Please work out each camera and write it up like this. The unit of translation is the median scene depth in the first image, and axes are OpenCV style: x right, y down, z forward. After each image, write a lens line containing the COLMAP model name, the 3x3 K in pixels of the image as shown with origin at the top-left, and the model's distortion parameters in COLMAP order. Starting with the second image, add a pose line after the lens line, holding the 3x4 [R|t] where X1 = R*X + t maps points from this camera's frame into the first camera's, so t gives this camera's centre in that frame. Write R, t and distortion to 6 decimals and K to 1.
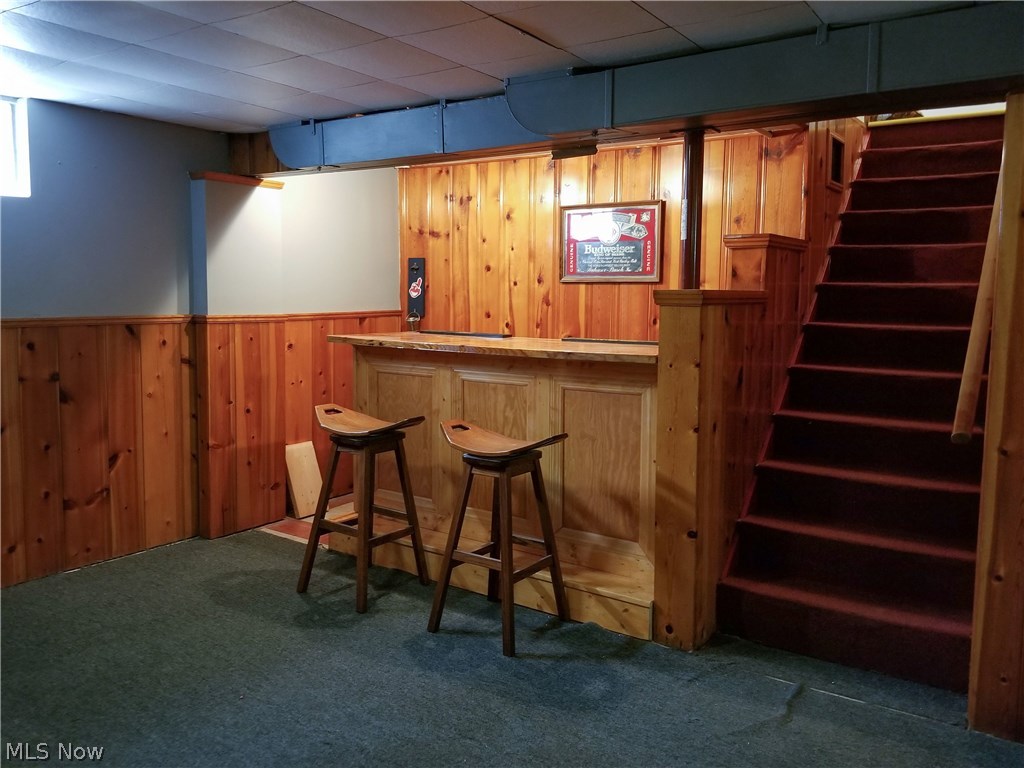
lens RADIAL K [[823.3, 0, 510.7], [0, 823.3, 358.6], [0, 0, 1]] dist [0.079125, -0.125071]
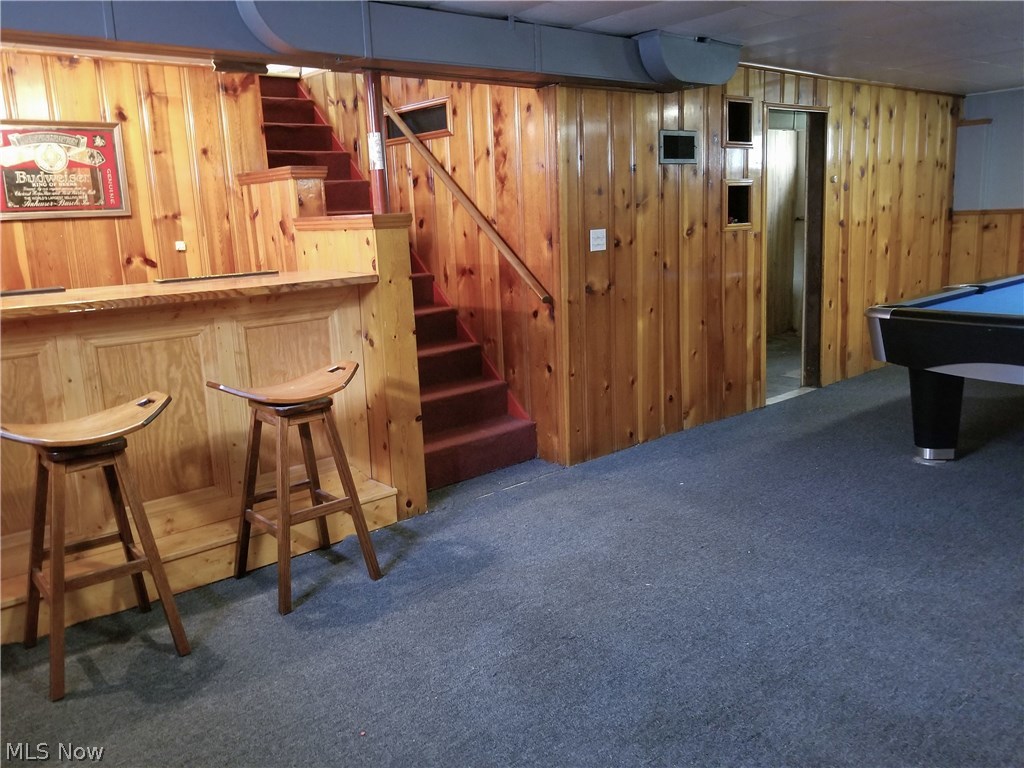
lens RADIAL K [[777.3, 0, 512.0], [0, 777.3, 384.0], [0, 0, 1]] dist [-0.027419, -0.011004]
pose [[0.244441, -0.221504, 0.944026, -0.680839], [0.117567, 0.973147, 0.197894, -0.039135], [-0.962511, 0.062613, 0.263918, 0.478218]]
